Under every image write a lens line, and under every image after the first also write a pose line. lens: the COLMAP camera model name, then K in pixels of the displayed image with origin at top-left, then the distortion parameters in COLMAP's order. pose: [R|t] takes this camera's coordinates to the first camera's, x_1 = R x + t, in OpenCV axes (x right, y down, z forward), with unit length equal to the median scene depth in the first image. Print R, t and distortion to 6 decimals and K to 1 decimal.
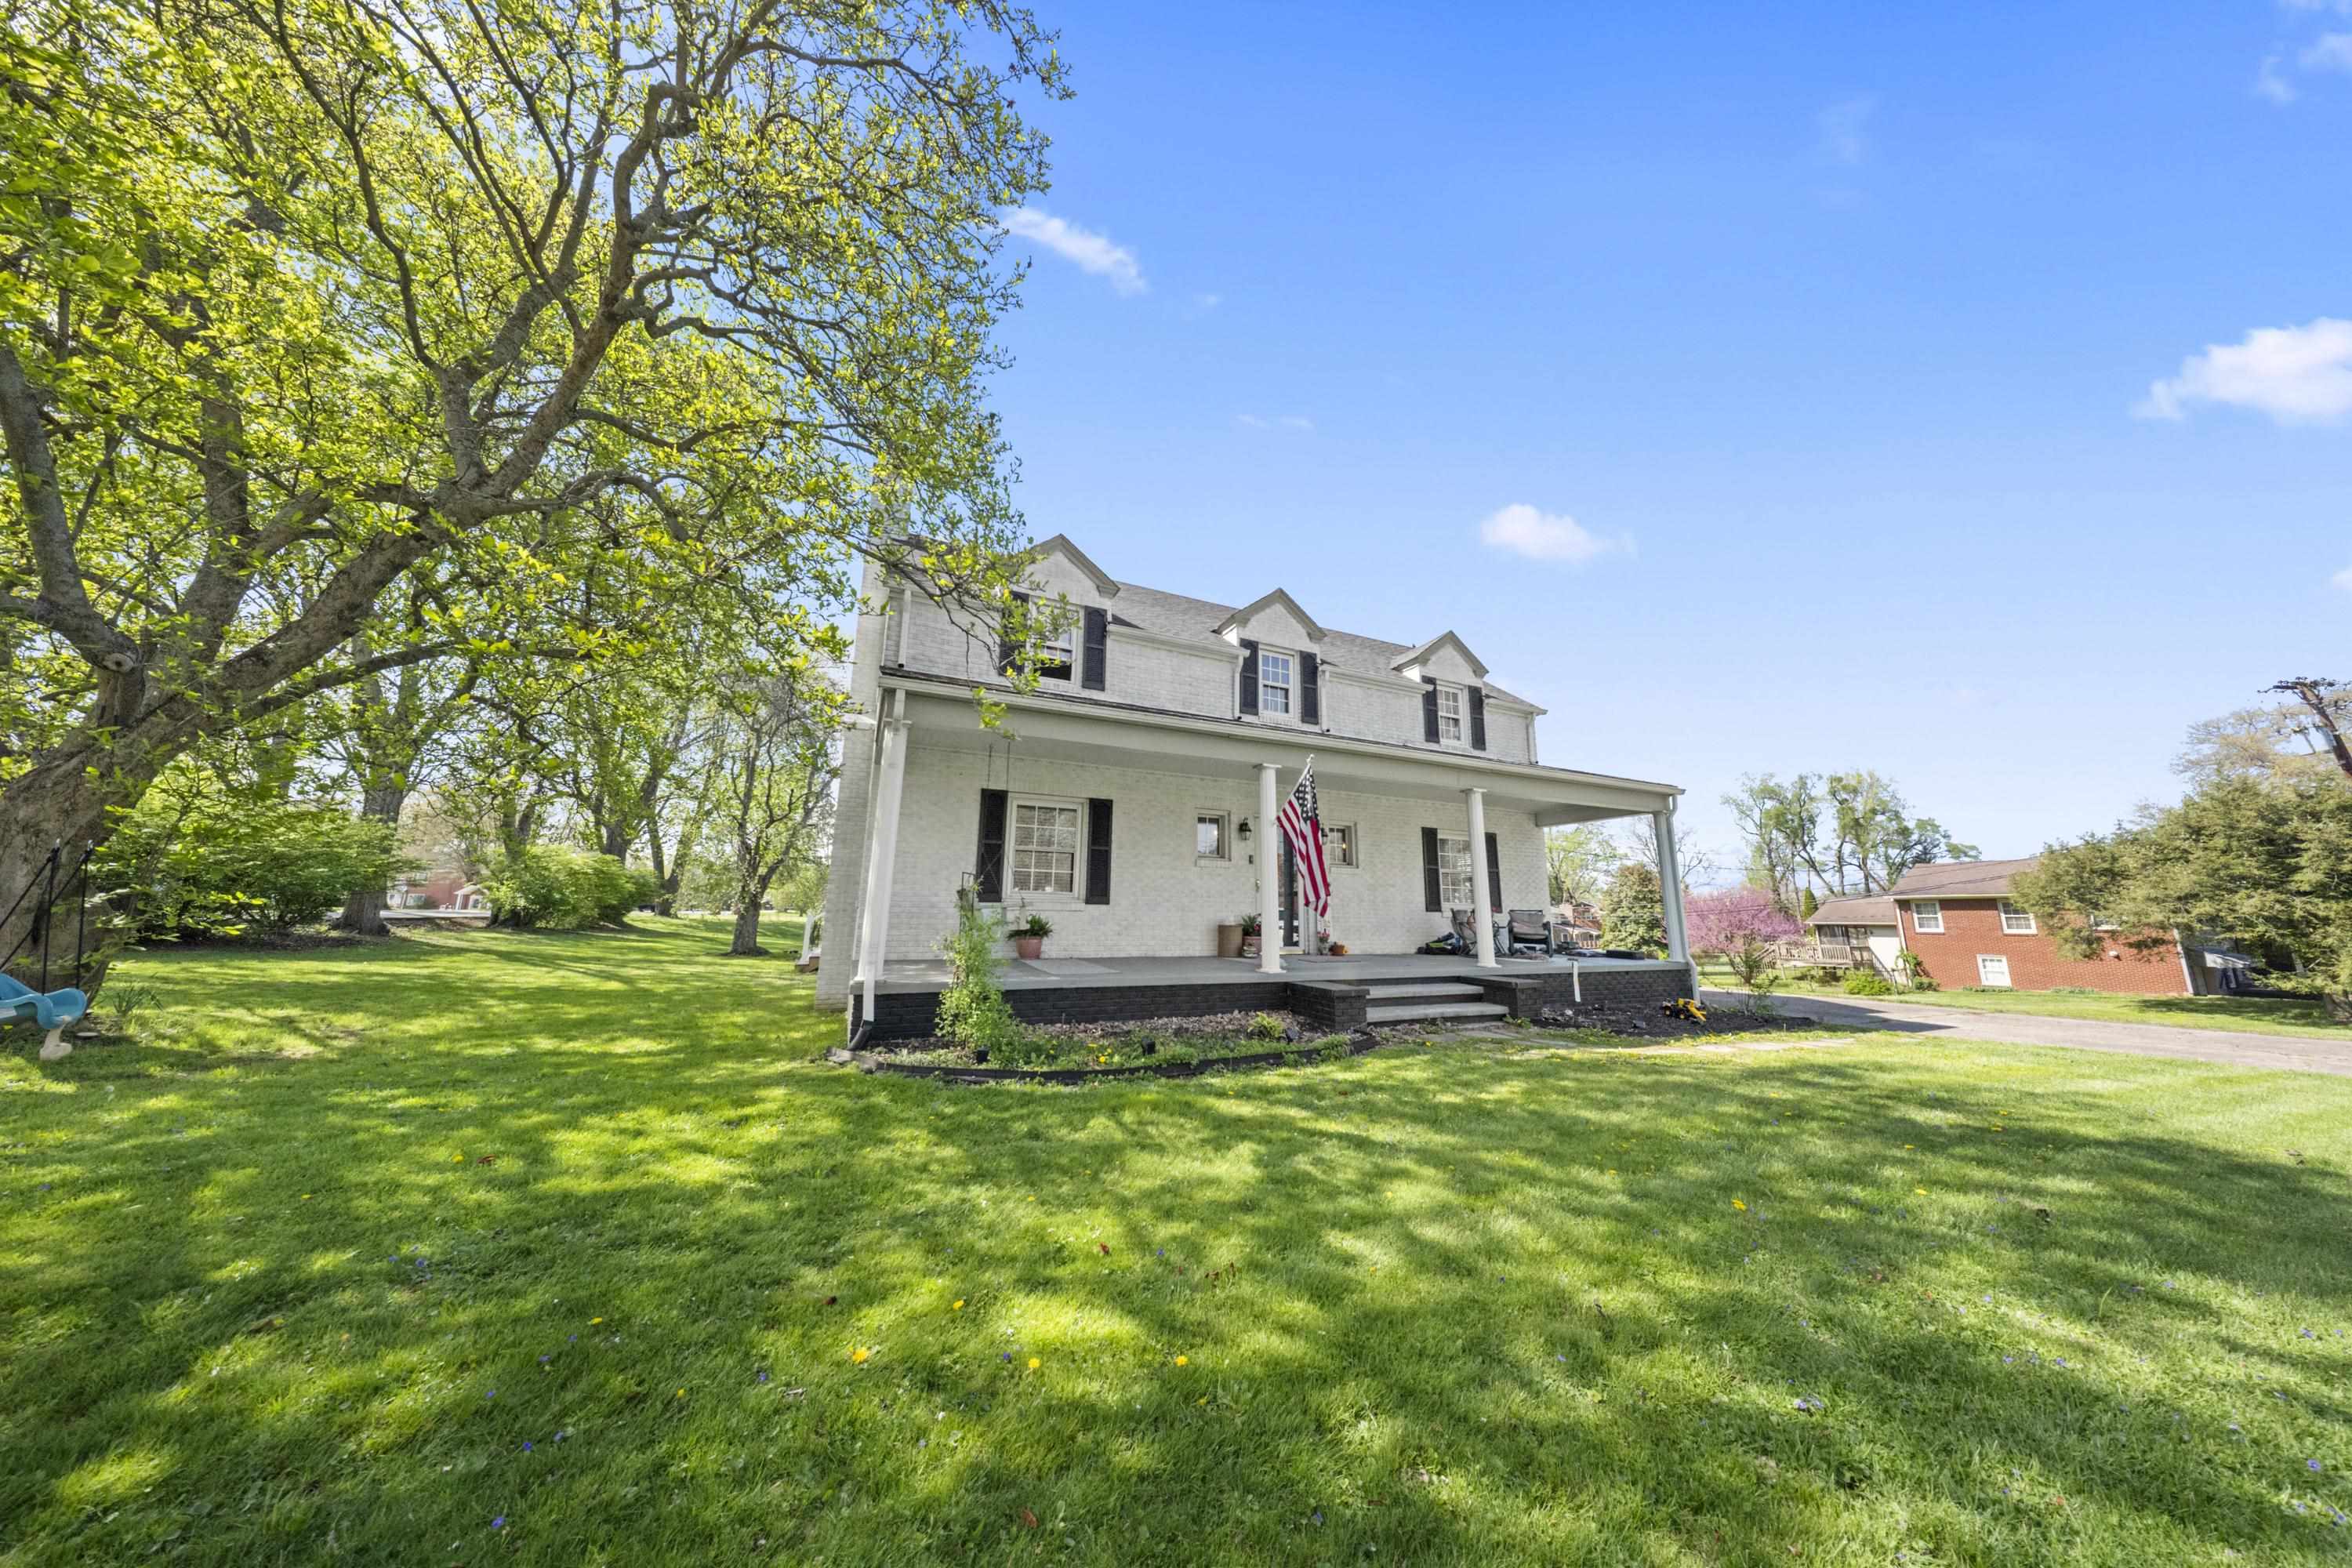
lens RADIAL K [[694.5, 0, 1176.0], [0, 694.5, 784.0], [0, 0, 1]] dist [-0.000733, 0.000004]
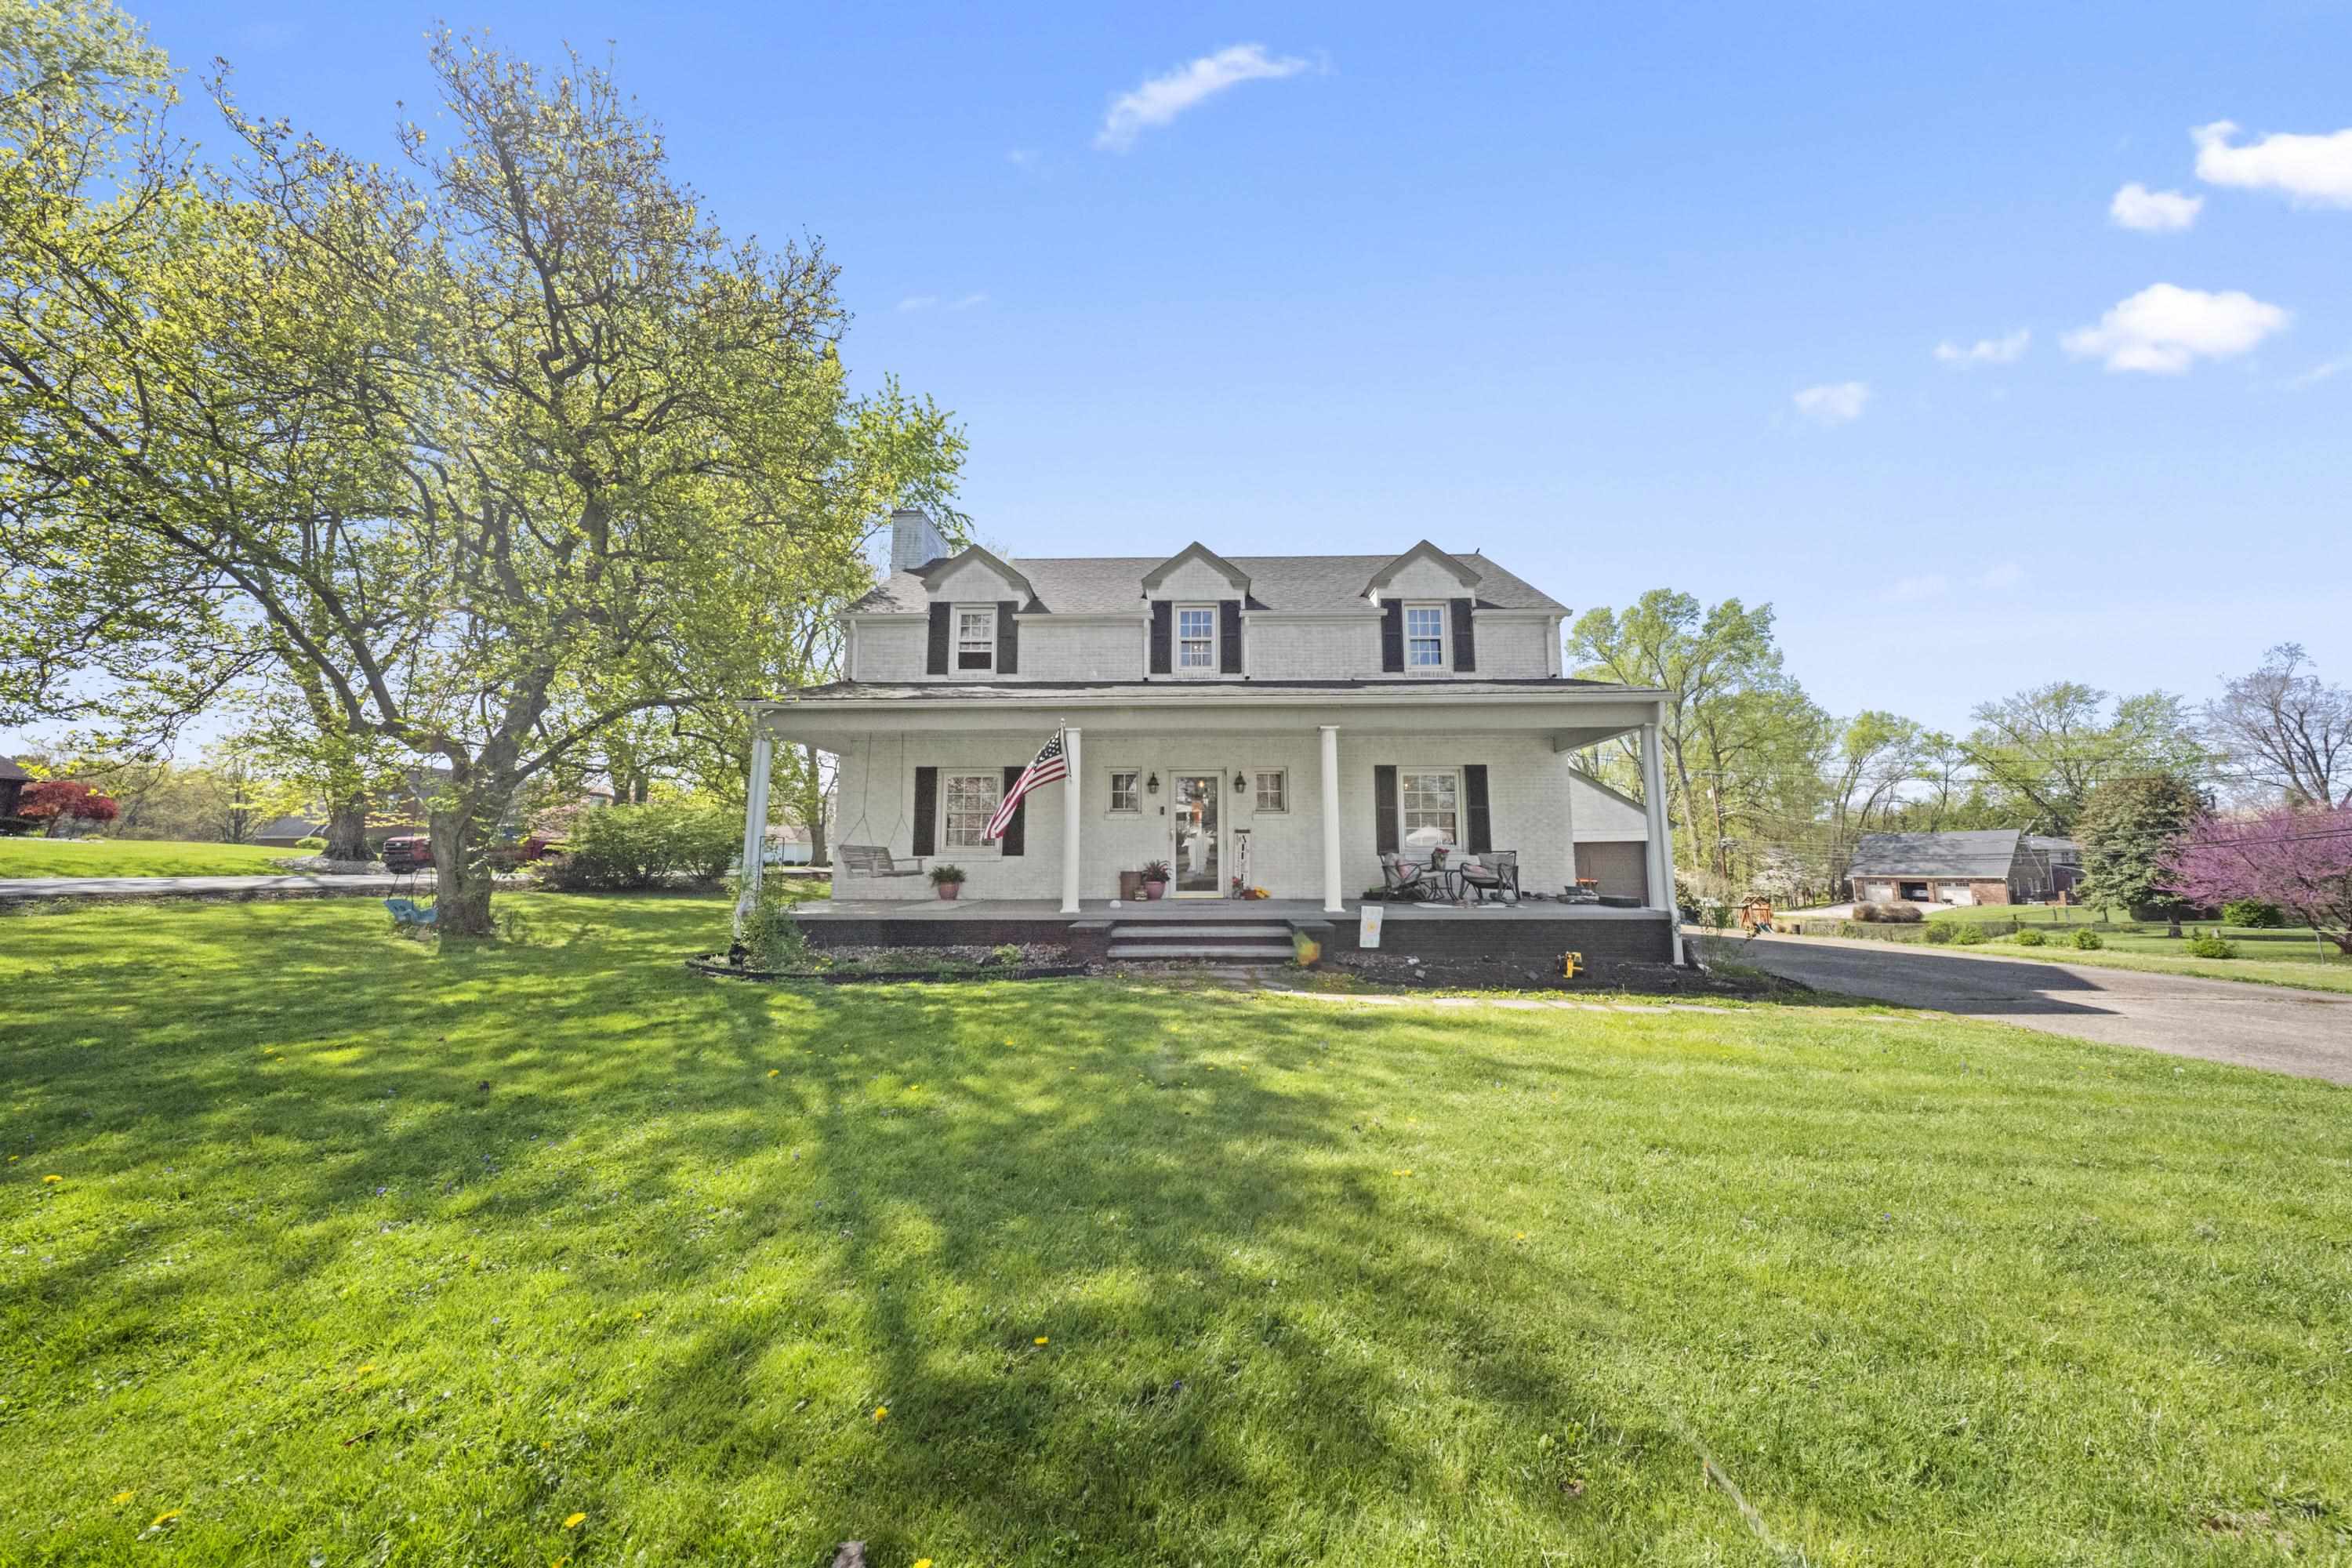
lens RADIAL K [[690.4, 0, 1176.6], [0, 690.4, 808.0], [0, 0, 1]] dist [-0.000021, 0.000007]
pose [[0.900827, -0.050236, -0.431262, 0.596024], [0.095967, 0.991754, 0.084933, 0.015426], [0.423440, -0.117897, 0.898220, 0.053072]]
